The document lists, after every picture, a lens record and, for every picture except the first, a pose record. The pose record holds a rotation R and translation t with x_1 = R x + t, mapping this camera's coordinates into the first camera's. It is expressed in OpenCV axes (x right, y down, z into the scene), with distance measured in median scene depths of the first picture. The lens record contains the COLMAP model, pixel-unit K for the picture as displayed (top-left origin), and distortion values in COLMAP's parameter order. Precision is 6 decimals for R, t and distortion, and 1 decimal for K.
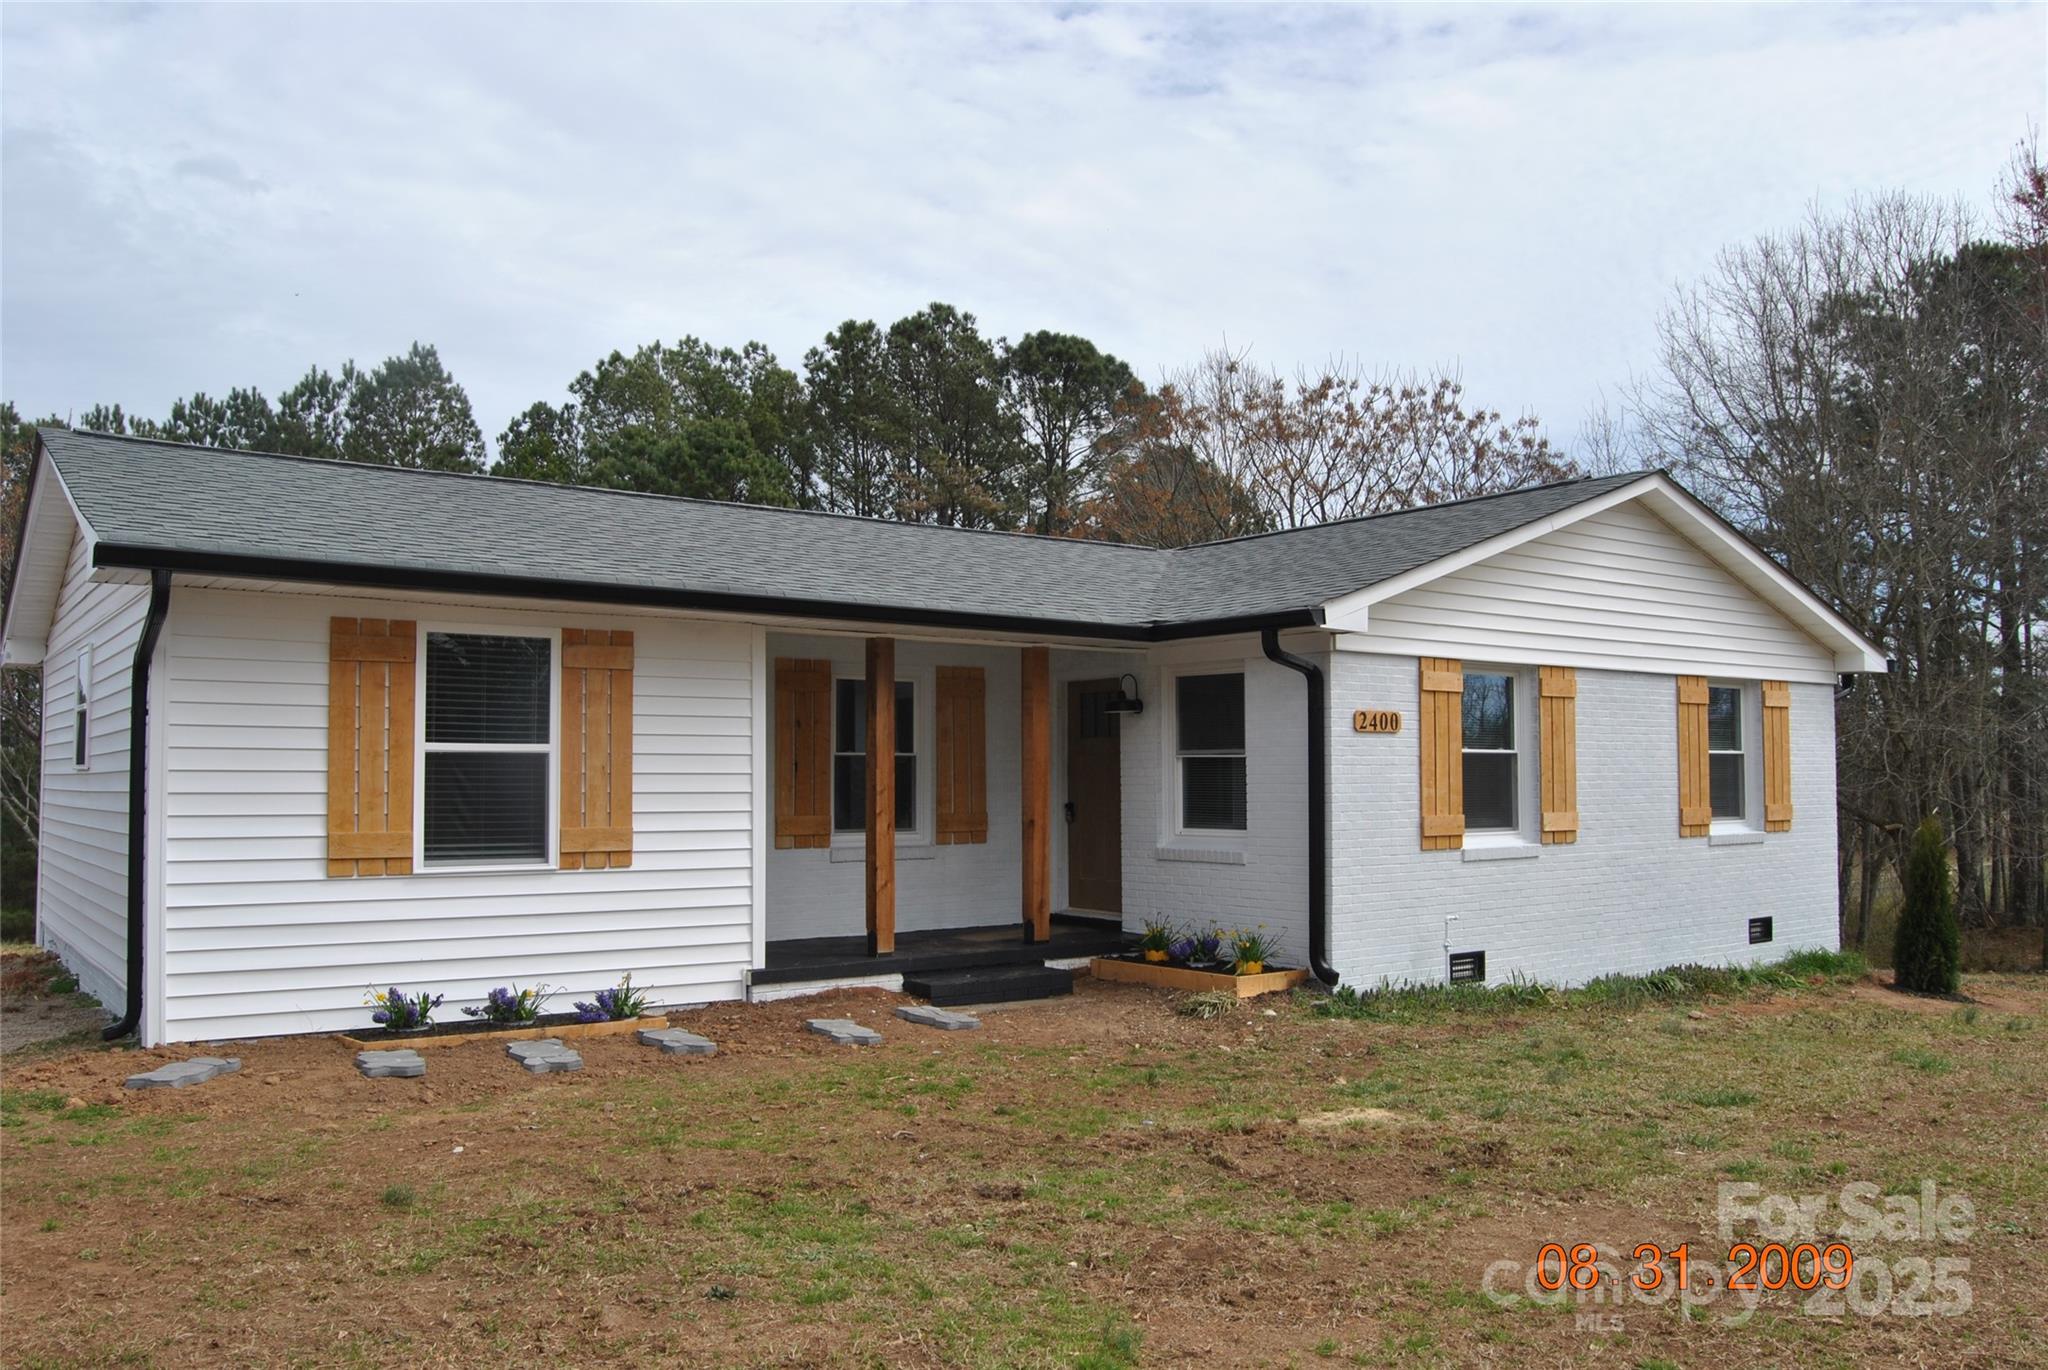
lens RADIAL K [[1655.2, 0, 1024.0], [0, 1655.2, 685.0], [0, 0, 1]] dist [-0.077773, 0.006872]
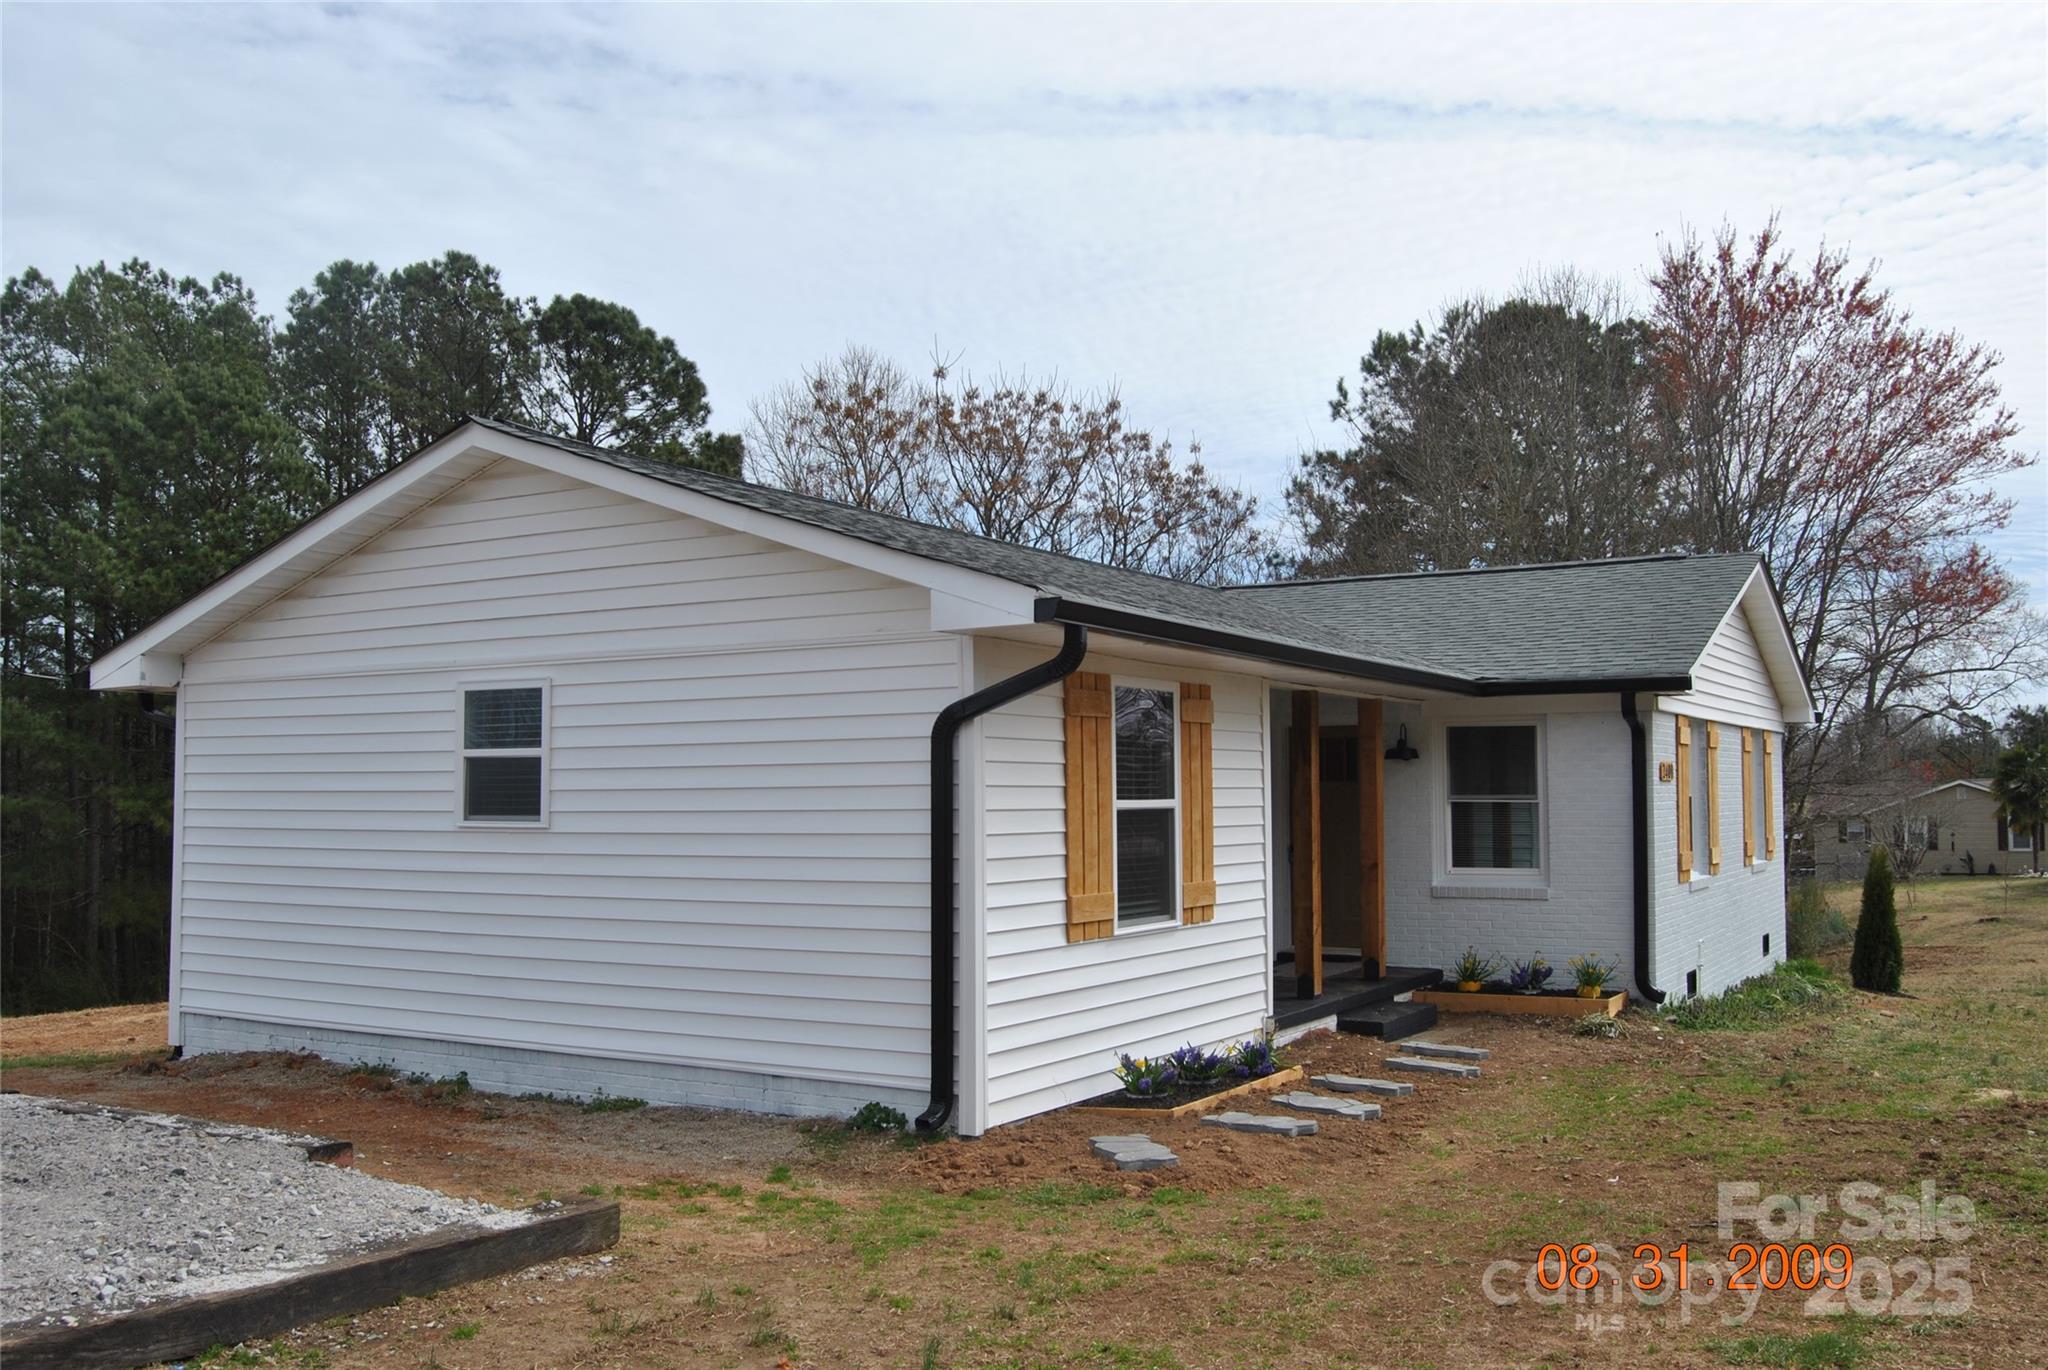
lens RADIAL K [[1843.6, 0, 1024.0], [0, 1843.6, 685.0], [0, 0, 1]] dist [-0.075660, -0.006299]
pose [[0.920267, 0.021311, 0.390711, -0.166751], [-0.020688, 0.999769, -0.005805, -0.005111], [-0.390744, -0.002741, 0.920495, 0.002711]]
